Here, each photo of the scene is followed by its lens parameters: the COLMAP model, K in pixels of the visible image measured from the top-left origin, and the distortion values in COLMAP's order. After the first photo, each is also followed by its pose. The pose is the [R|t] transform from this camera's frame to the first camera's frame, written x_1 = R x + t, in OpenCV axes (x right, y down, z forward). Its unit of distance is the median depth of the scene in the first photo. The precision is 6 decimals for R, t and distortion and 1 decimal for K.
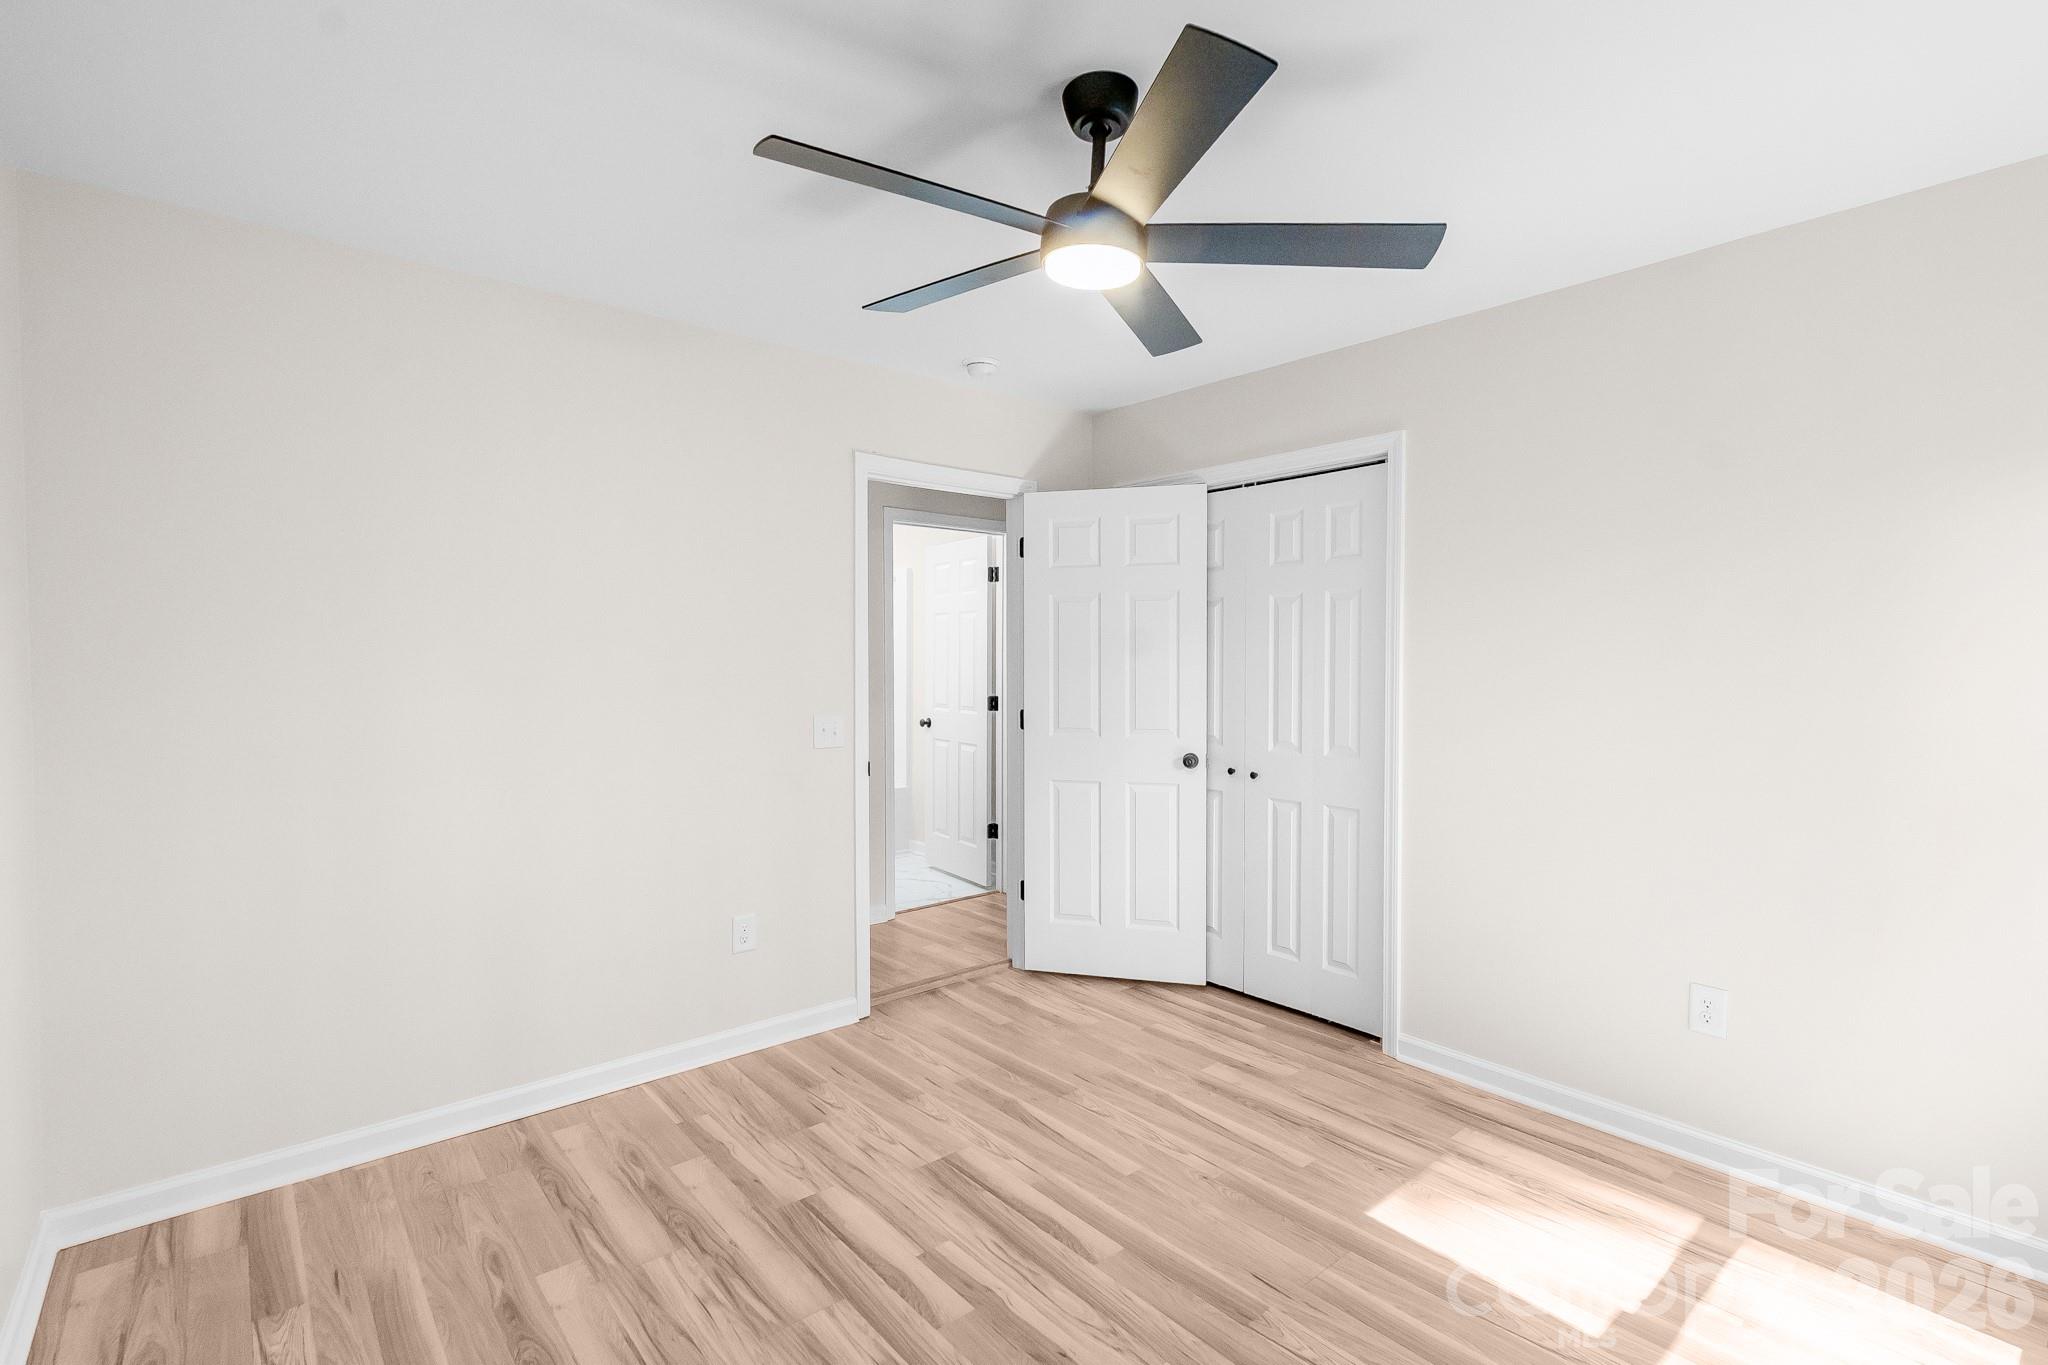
lens RADIAL K [[947.8, 0, 1018.2], [0, 947.8, 691.3], [0, 0, 1]] dist [0.001938, 0.000196]
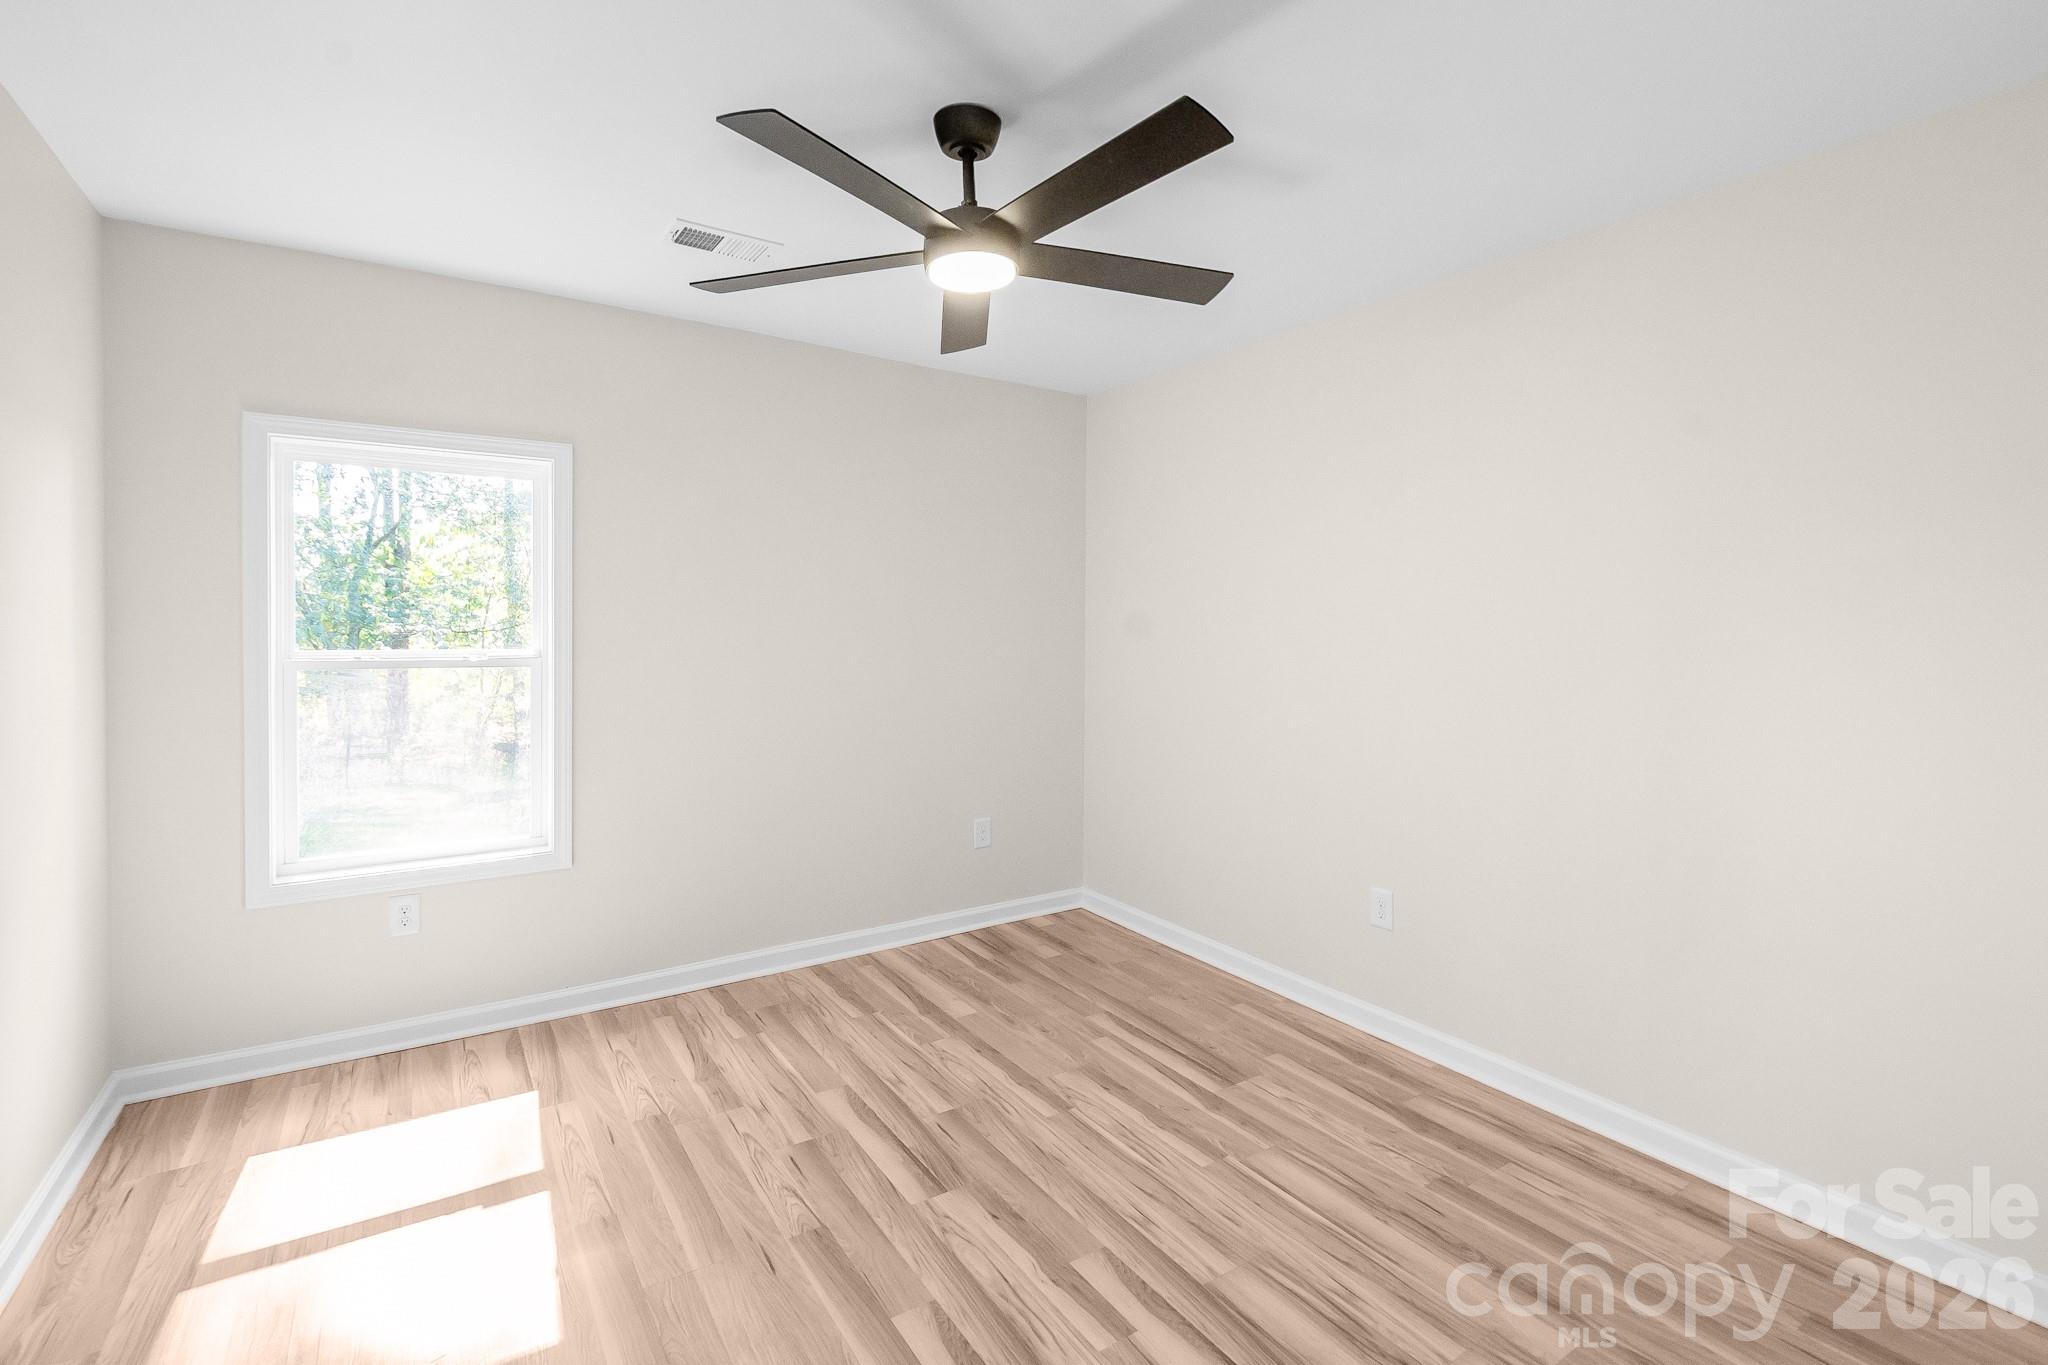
lens RADIAL K [[929.3, 0, 1016.8], [0, 929.3, 643.0], [0, 0, 1]] dist [0.002098, -0.000309]
pose [[-0.992949, -0.007879, 0.118284, -0.079263], [-0.001840, 0.998693, 0.051073, -0.046792], [-0.118532, 0.050495, -0.991666, 1.519957]]
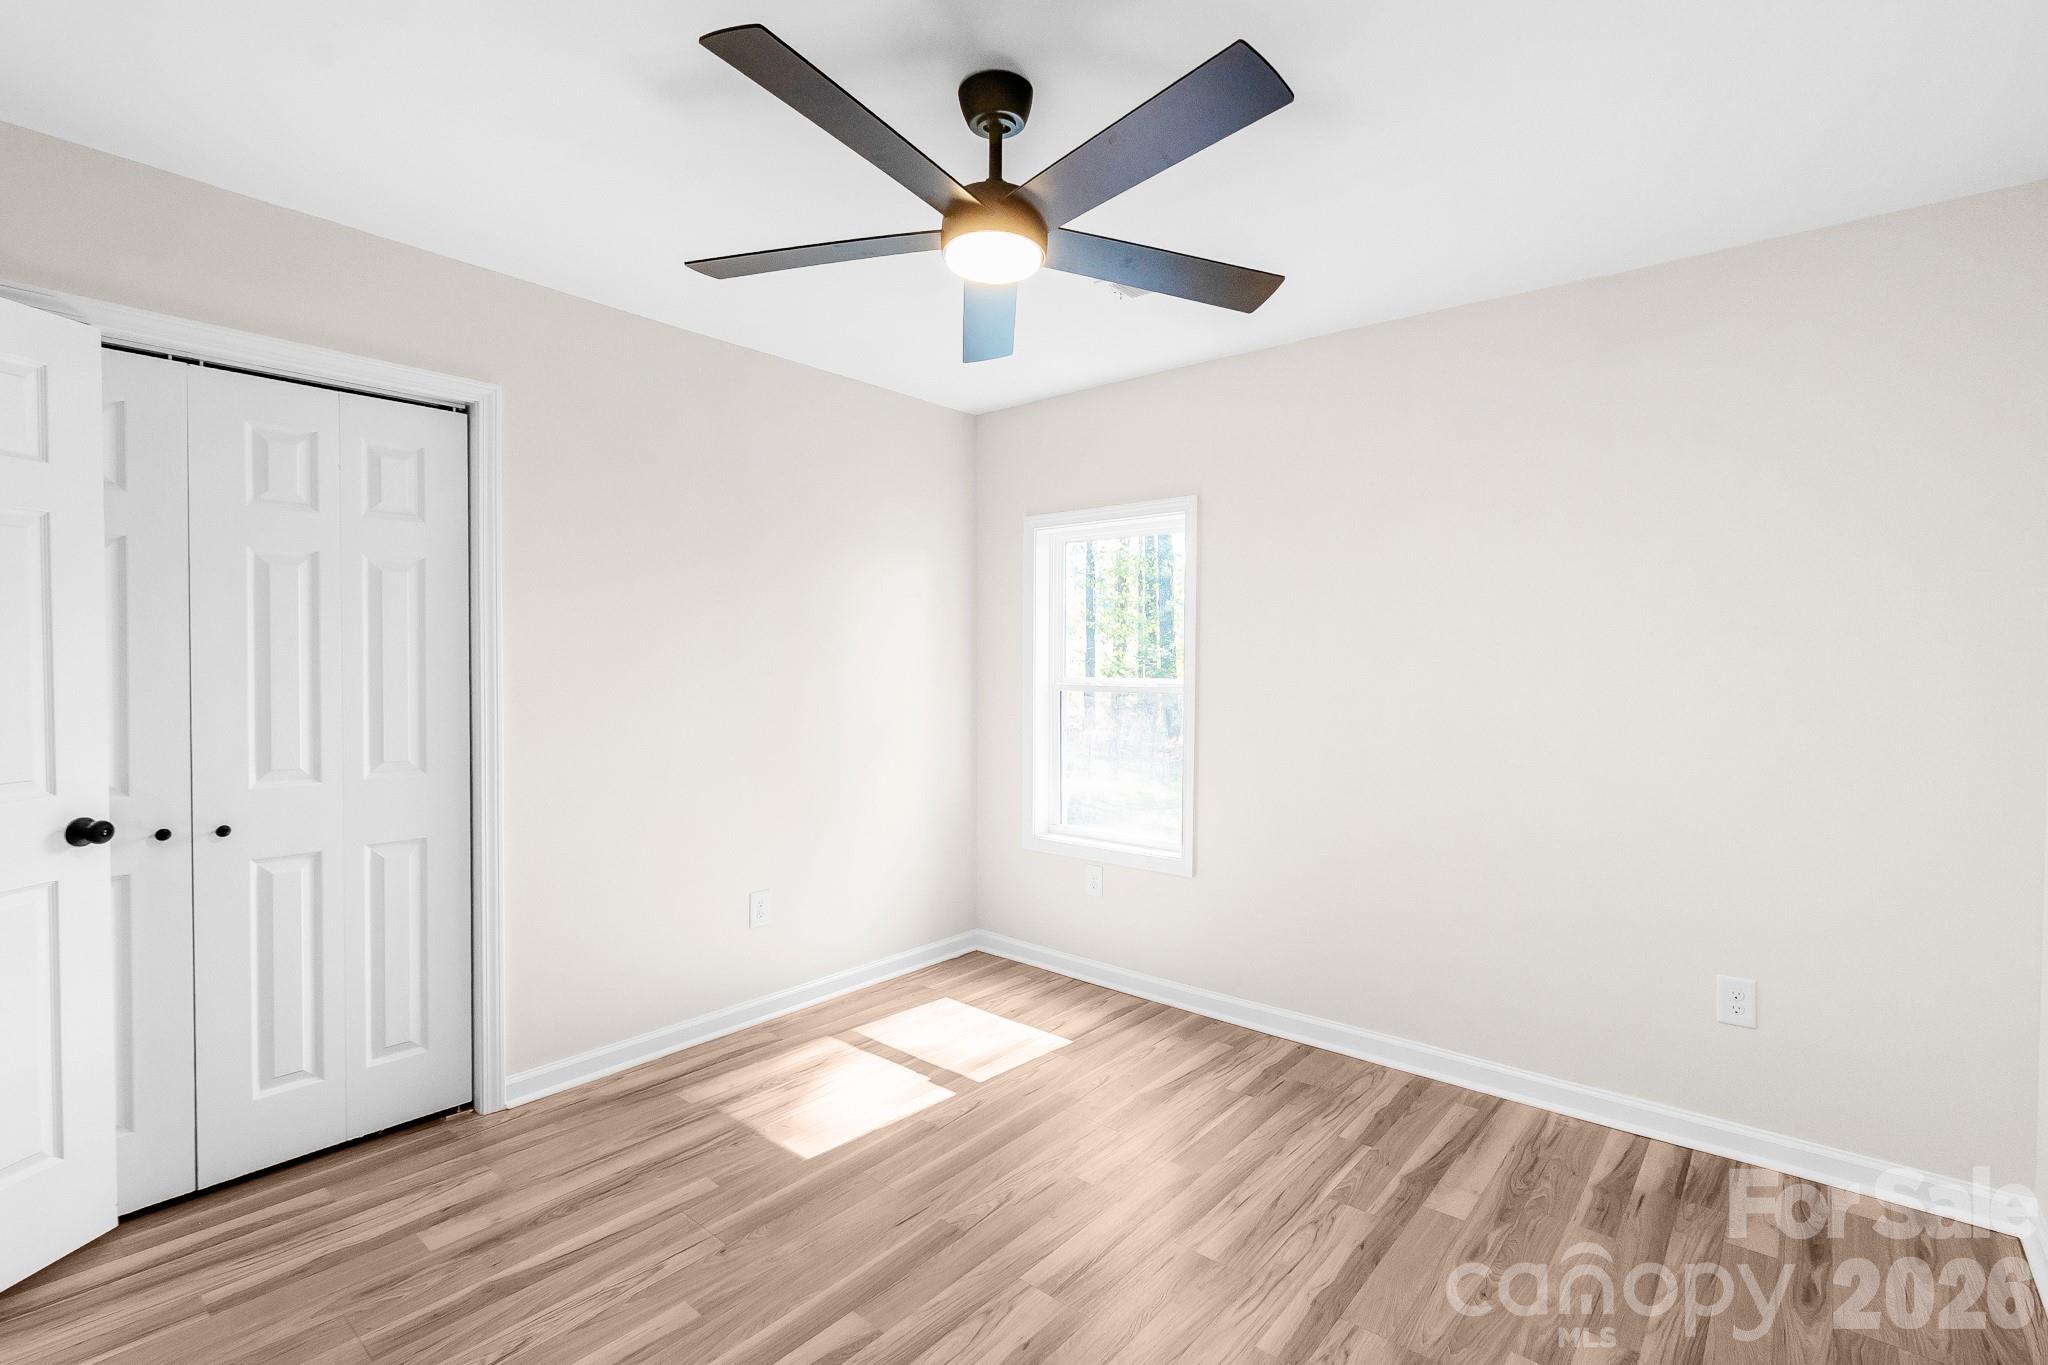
lens RADIAL K [[932.3, 0, 1045.5], [0, 932.3, 684.9], [0, 0, 1]] dist [0.001841, -0.000549]
pose [[-0.184853, -0.030149, 0.982304, -0.654865], [0.025979, 0.999030, 0.035551, -0.023184], [-0.982423, 0.032091, -0.183891, 0.825727]]
